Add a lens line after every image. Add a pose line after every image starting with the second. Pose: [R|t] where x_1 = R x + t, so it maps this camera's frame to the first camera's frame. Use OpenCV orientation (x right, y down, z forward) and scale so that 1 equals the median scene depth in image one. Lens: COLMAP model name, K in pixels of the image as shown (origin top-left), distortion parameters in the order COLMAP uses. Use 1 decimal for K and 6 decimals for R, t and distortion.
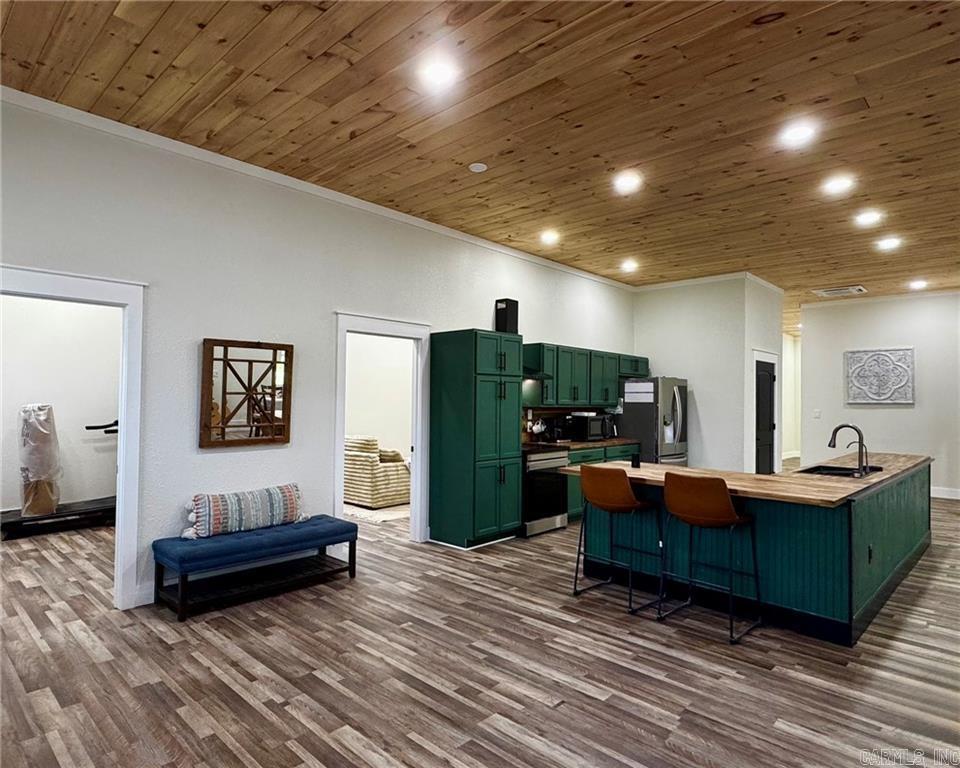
lens RADIAL K [[572.7, 0, 449.6], [0, 572.7, 386.6], [0, 0, 1]] dist [0.004229, -0.001655]
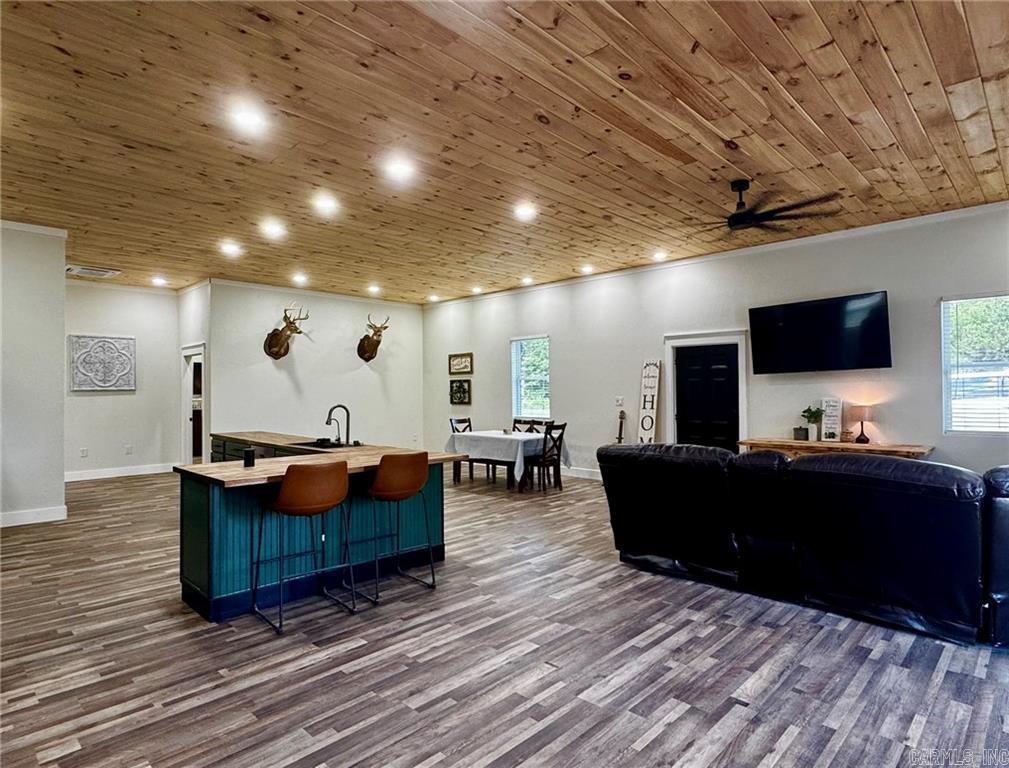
lens RADIAL K [[568.7, 0, 498.3], [0, 568.7, 389.5], [0, 0, 1]] dist [0.001770, -0.000613]
pose [[-0.012164, -0.009195, 0.999884, -0.571926], [-0.016554, 0.999823, 0.008993, 0.016953], [-0.999789, -0.016443, -0.012314, 0.731840]]
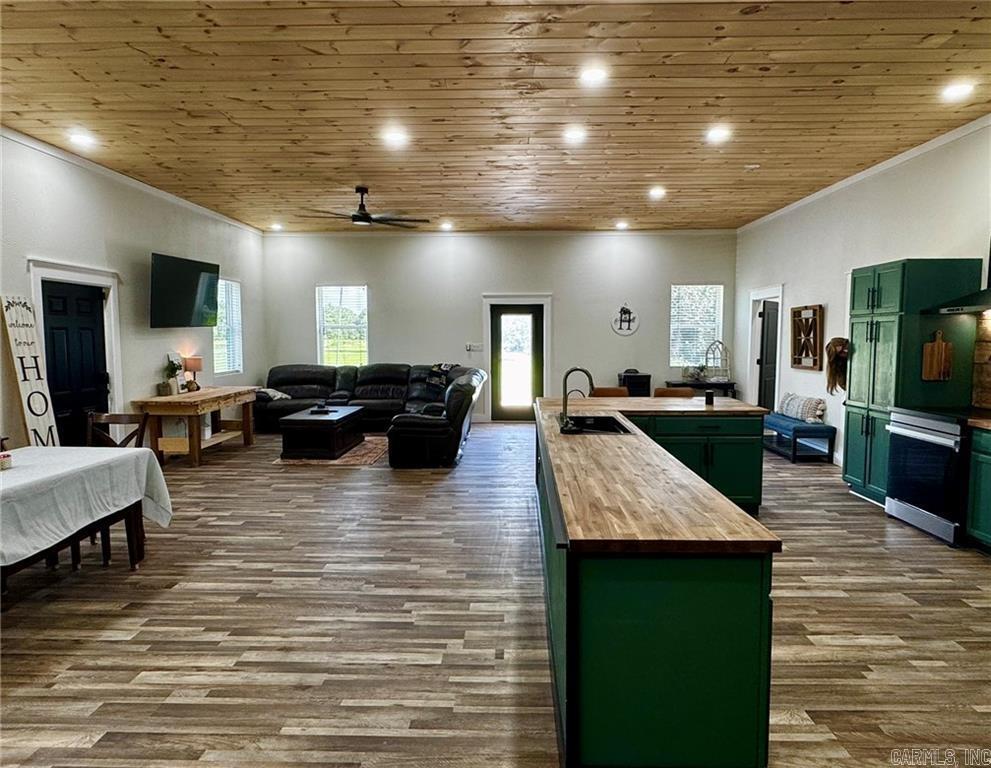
lens RADIAL K [[585.8, 0, 495.5], [0, 585.8, 384.0], [0, 0, 1]] dist [-0.001712, 0.000984]
pose [[-0.728637, 0.047269, -0.683267, 1.540054], [0.008929, 0.998186, 0.059533, 0.038294], [0.684842, 0.037277, -0.727738, 1.717382]]
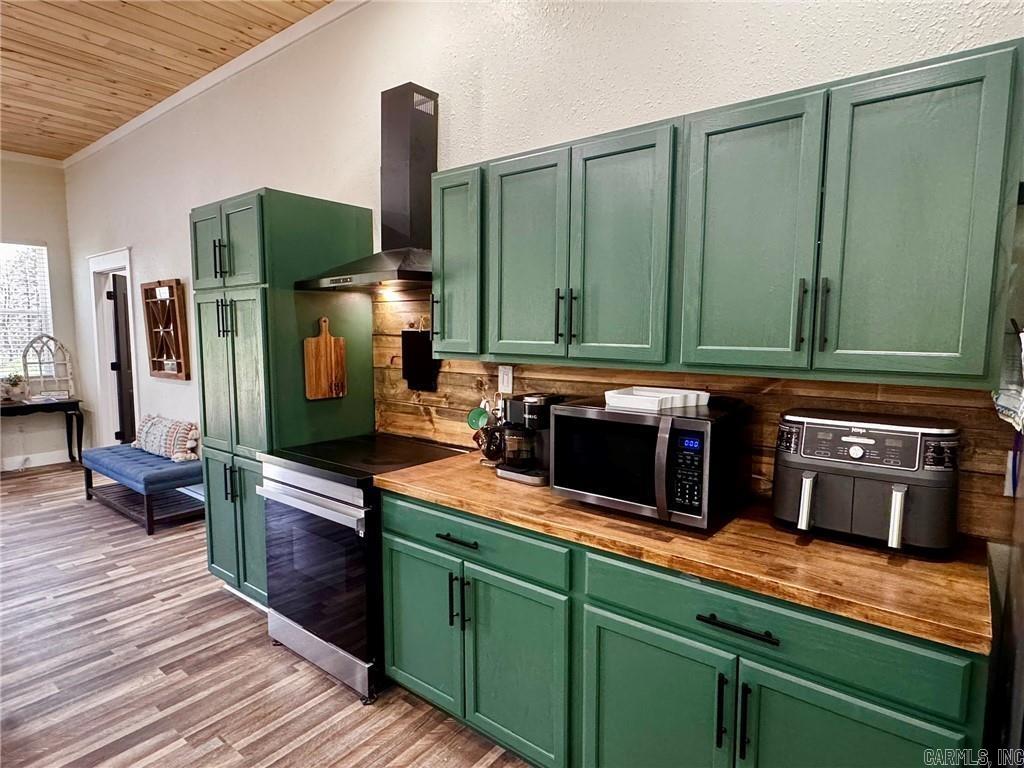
lens RADIAL K [[571.7, 0, 512.0], [0, 571.7, 384.0], [0, 0, 1]] dist [-0.001710, -0.000816]
pose [[0.109690, 0.085343, -0.990295, 0.836338], [0.021158, 0.995881, 0.088168, 0.033855], [0.993741, -0.030624, 0.107433, 1.622725]]
